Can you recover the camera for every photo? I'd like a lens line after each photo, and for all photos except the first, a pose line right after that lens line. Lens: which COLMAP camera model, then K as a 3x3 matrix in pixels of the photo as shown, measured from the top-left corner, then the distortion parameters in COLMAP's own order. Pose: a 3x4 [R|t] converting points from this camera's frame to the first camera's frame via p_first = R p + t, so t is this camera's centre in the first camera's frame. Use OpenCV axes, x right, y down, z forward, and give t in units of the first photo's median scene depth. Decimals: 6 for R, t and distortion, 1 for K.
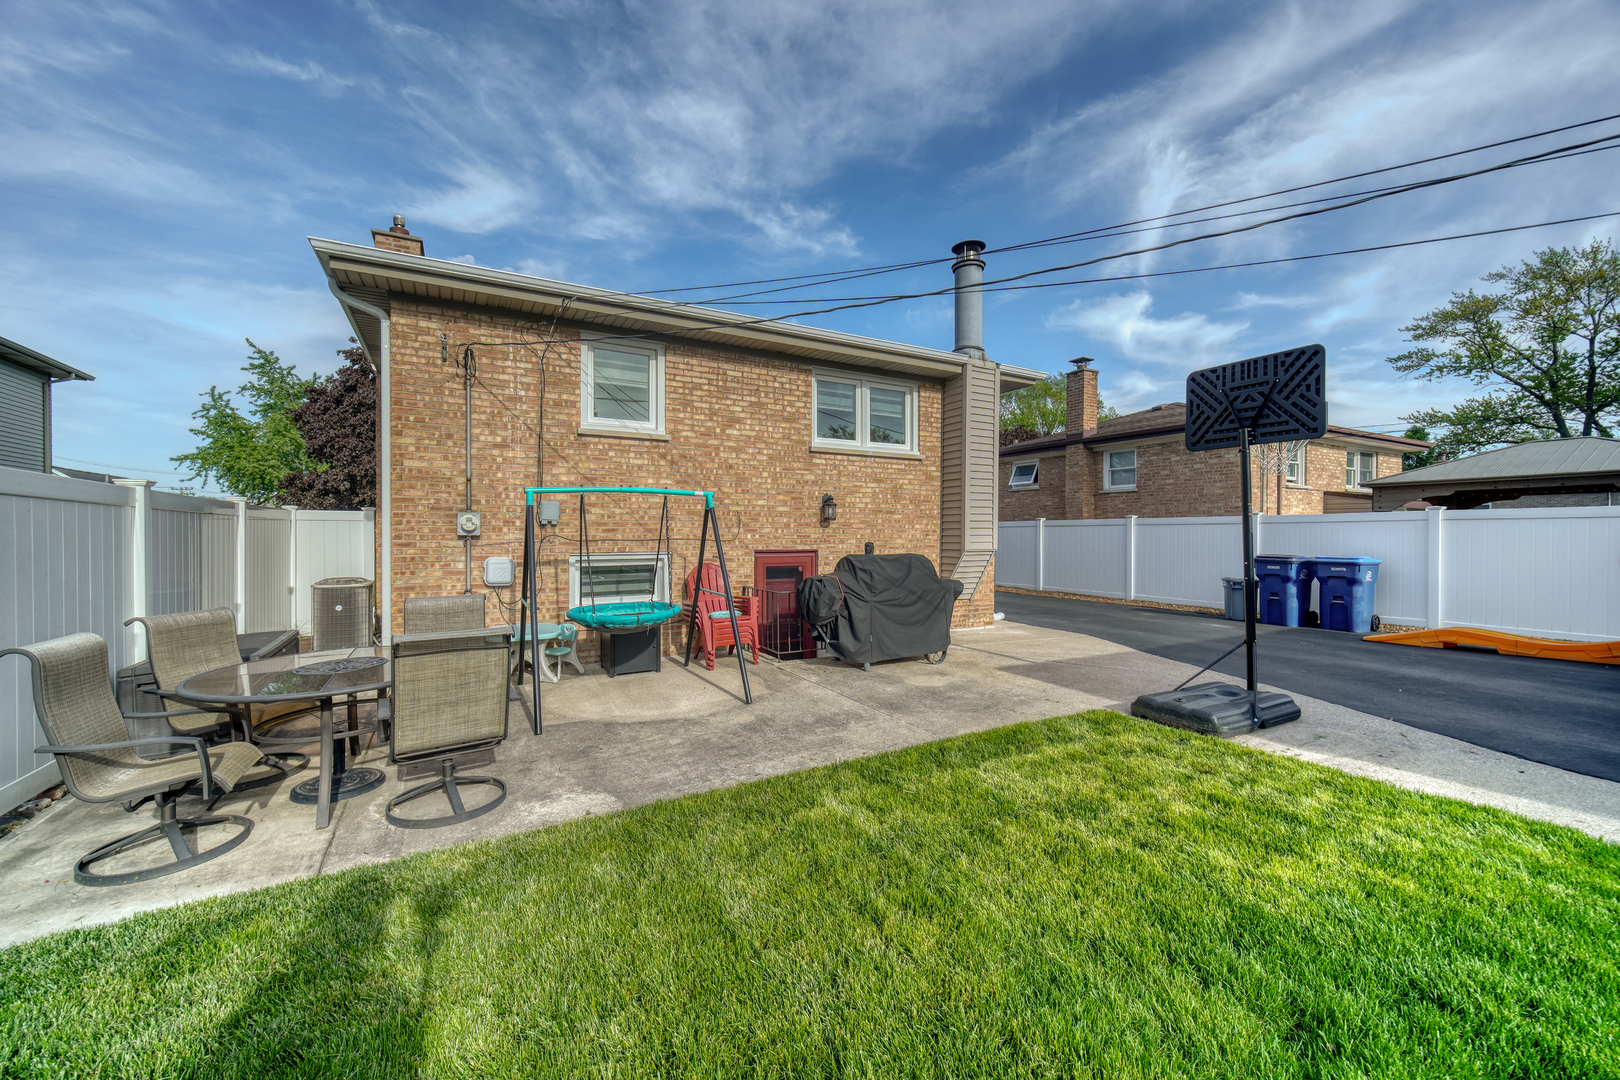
lens RADIAL K [[631.3, 0, 803.8], [0, 631.3, 538.4], [0, 0, 1]] dist [-0.003363, 0.000111]
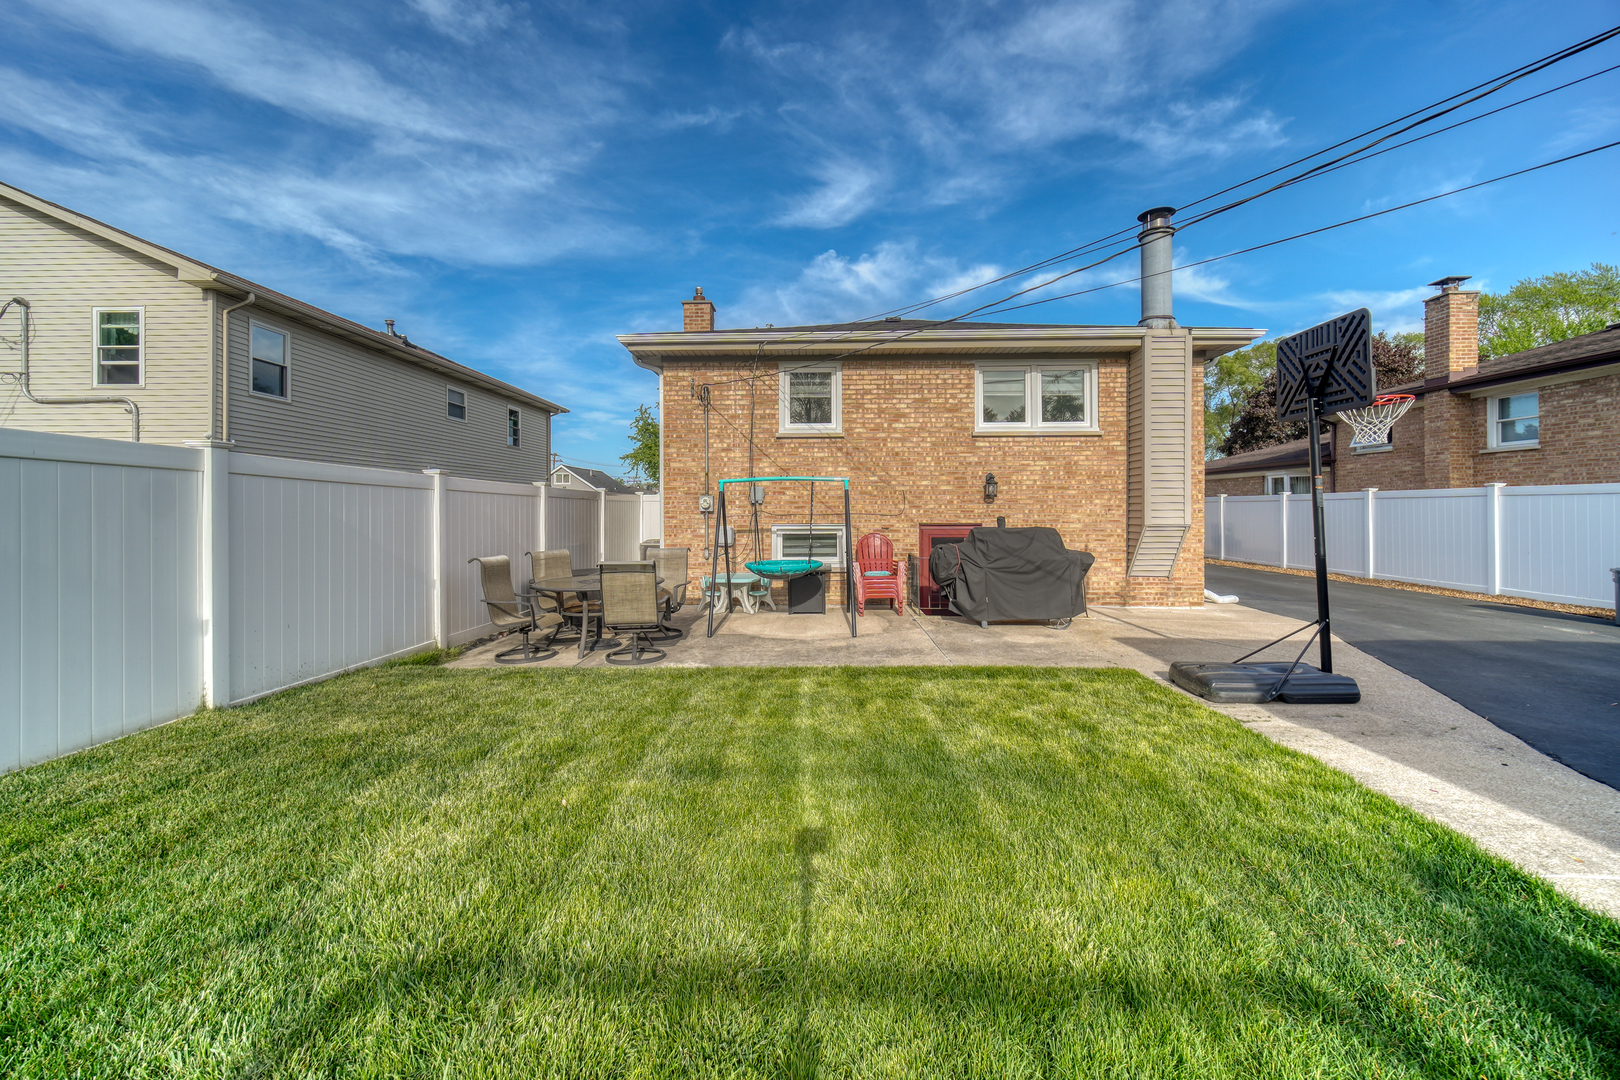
lens RADIAL K [[688.9, 0, 810.0], [0, 688.9, 540.0], [0, 0, 1]] dist [-0.000441, -0.000119]
pose [[0.854623, 0.019354, -0.518888, 0.359031], [-0.000893, 0.999358, 0.035804, 0.003244], [0.519248, -0.030135, 0.854092, -0.186297]]
